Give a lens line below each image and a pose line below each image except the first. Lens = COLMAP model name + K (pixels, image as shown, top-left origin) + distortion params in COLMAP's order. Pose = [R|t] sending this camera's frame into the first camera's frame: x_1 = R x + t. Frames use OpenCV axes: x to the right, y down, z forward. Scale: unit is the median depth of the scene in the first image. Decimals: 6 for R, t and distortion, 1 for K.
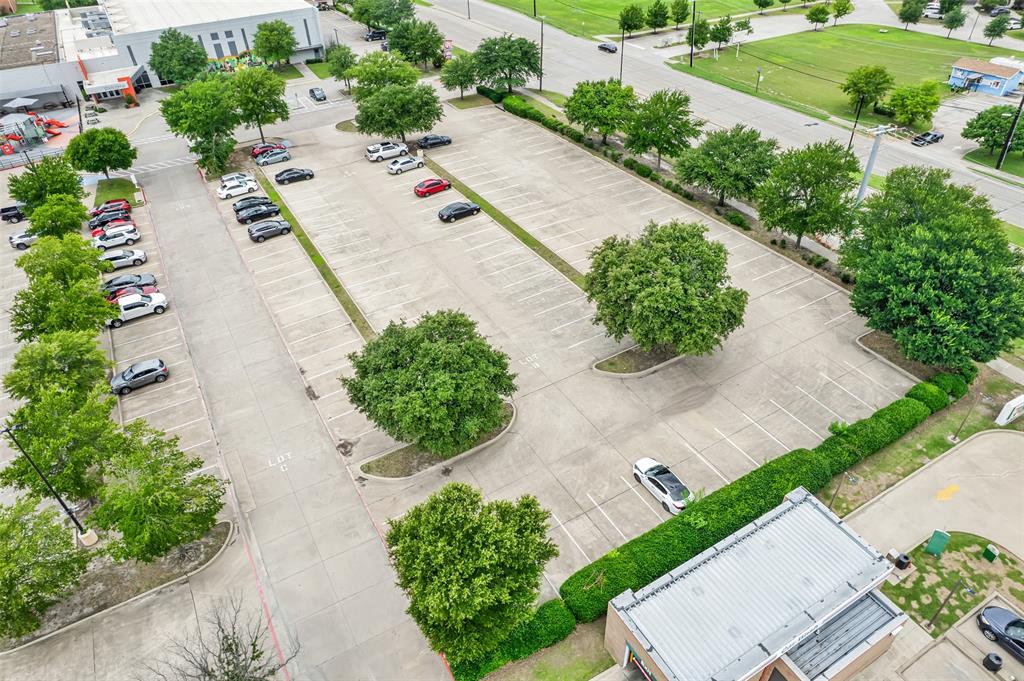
lens RADIAL K [[675.8, 0, 522.5], [0, 675.8, 340.3], [0, 0, 1]] dist [-0.072957, 0.067501]
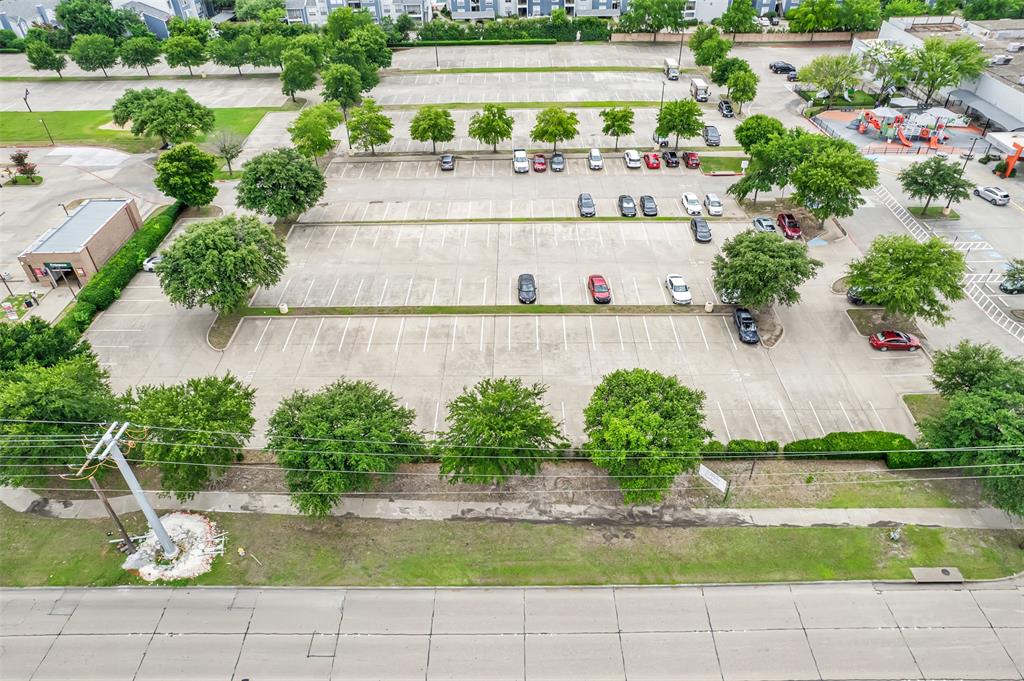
lens RADIAL K [[677.2, 0, 516.6], [0, 677.2, 344.6], [0, 0, 1]] dist [-0.071254, 0.062747]
pose [[-0.504979, 0.566963, -0.650807, 0.581412], [-0.497606, 0.424859, 0.756230, -0.868883], [0.705255, 0.705725, 0.067579, 0.962863]]
